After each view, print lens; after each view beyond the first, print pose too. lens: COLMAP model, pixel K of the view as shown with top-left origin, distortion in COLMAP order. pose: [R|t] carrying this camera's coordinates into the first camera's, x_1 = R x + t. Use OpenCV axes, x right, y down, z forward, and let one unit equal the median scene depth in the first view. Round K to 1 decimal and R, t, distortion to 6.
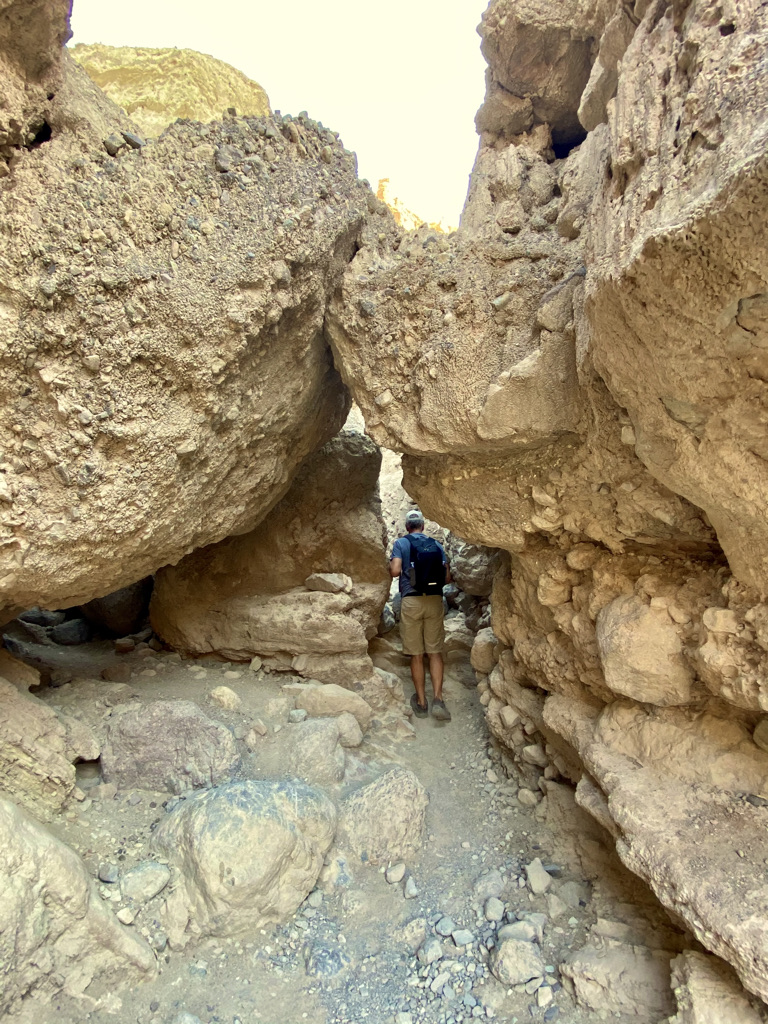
lens RADIAL K [[522.1, 0, 389.0], [0, 522.1, 507.0], [0, 0, 1]] dist [0.011845, -0.014473]
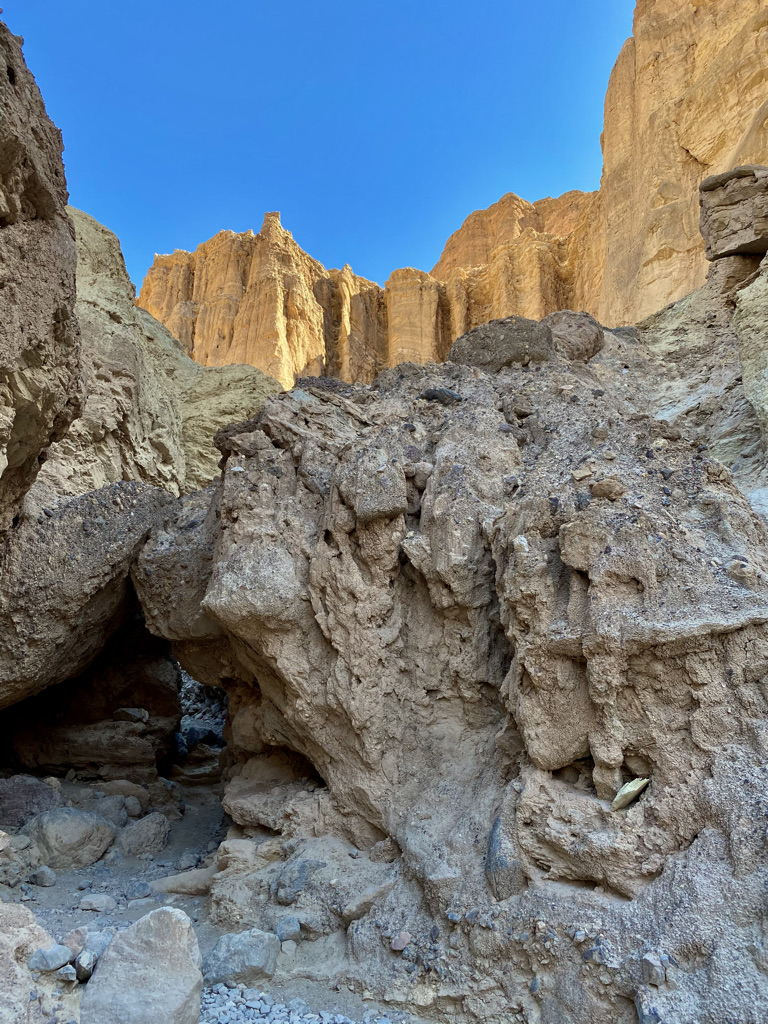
lens RADIAL K [[772.1, 0, 395.5], [0, 772.1, 496.1], [0, 0, 1]] dist [0.005648, -0.007440]
pose [[0.987574, 0.041233, 0.151646, 0.522197], [-0.013312, 0.983446, -0.180709, -0.136882], [-0.156587, 0.176445, 0.971775, -2.580375]]
